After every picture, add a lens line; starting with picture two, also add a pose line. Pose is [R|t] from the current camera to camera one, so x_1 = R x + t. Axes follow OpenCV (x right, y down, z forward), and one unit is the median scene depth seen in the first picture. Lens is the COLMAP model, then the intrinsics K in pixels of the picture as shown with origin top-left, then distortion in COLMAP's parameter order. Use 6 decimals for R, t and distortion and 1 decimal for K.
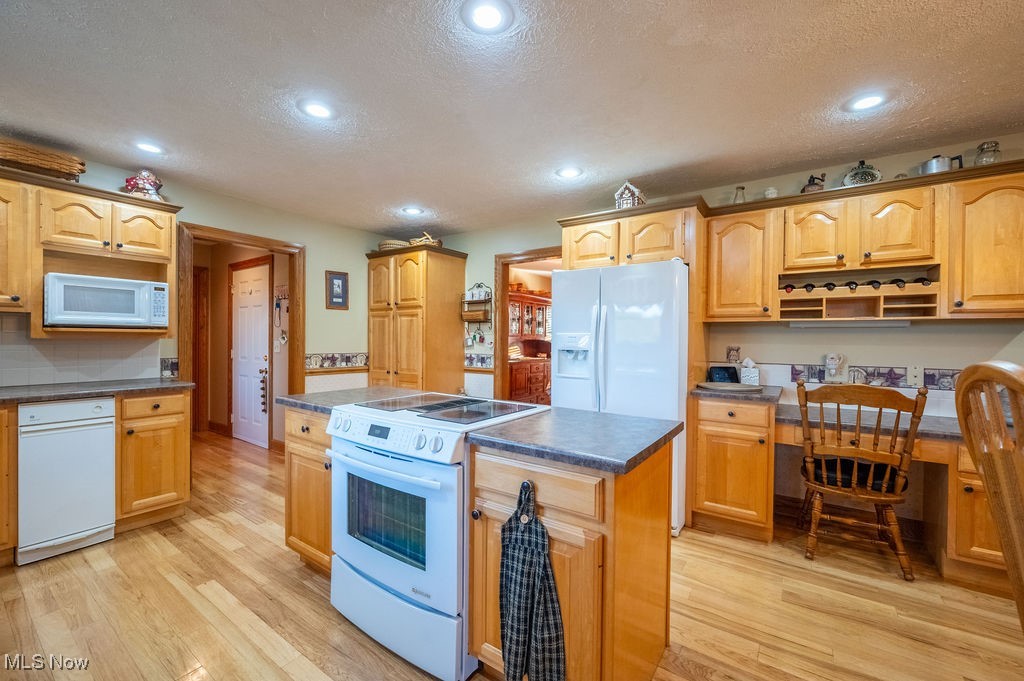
lens RADIAL K [[418.4, 0, 516.4], [0, 418.4, 337.1], [0, 0, 1]] dist [-0.006975, 0.000022]
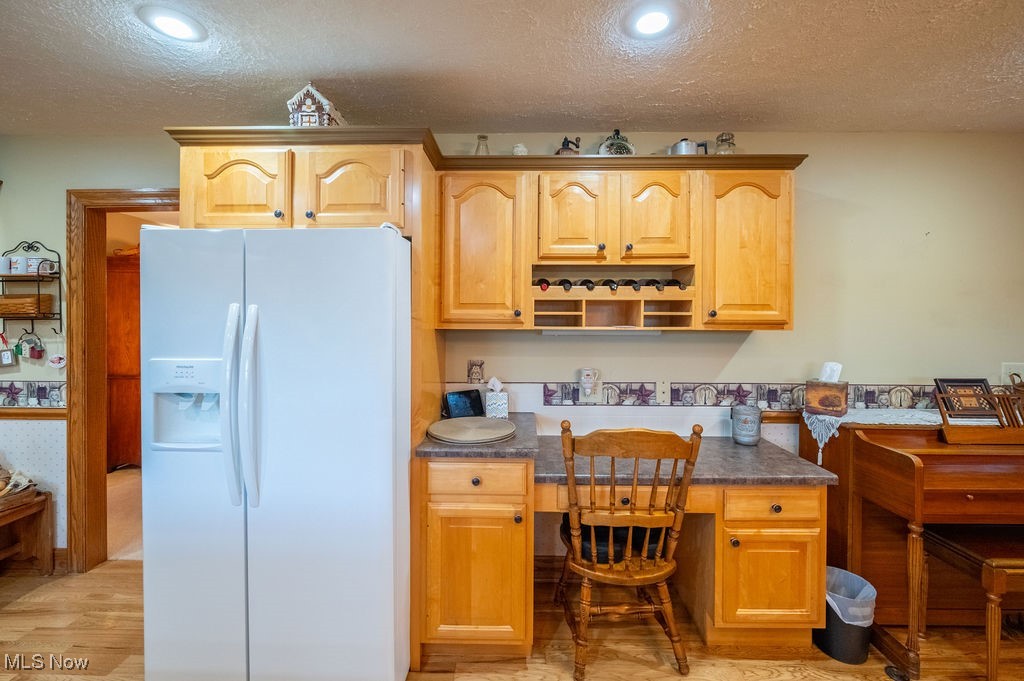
lens RADIAL K [[418.4, 0, 516.4], [0, 418.4, 337.1], [0, 0, 1]] dist [-0.006975, 0.000022]
pose [[0.830746, -0.033344, 0.555652, 0.202606], [0.002783, 0.998441, 0.055753, -0.065879], [-0.556645, -0.044770, 0.829543, 0.414444]]
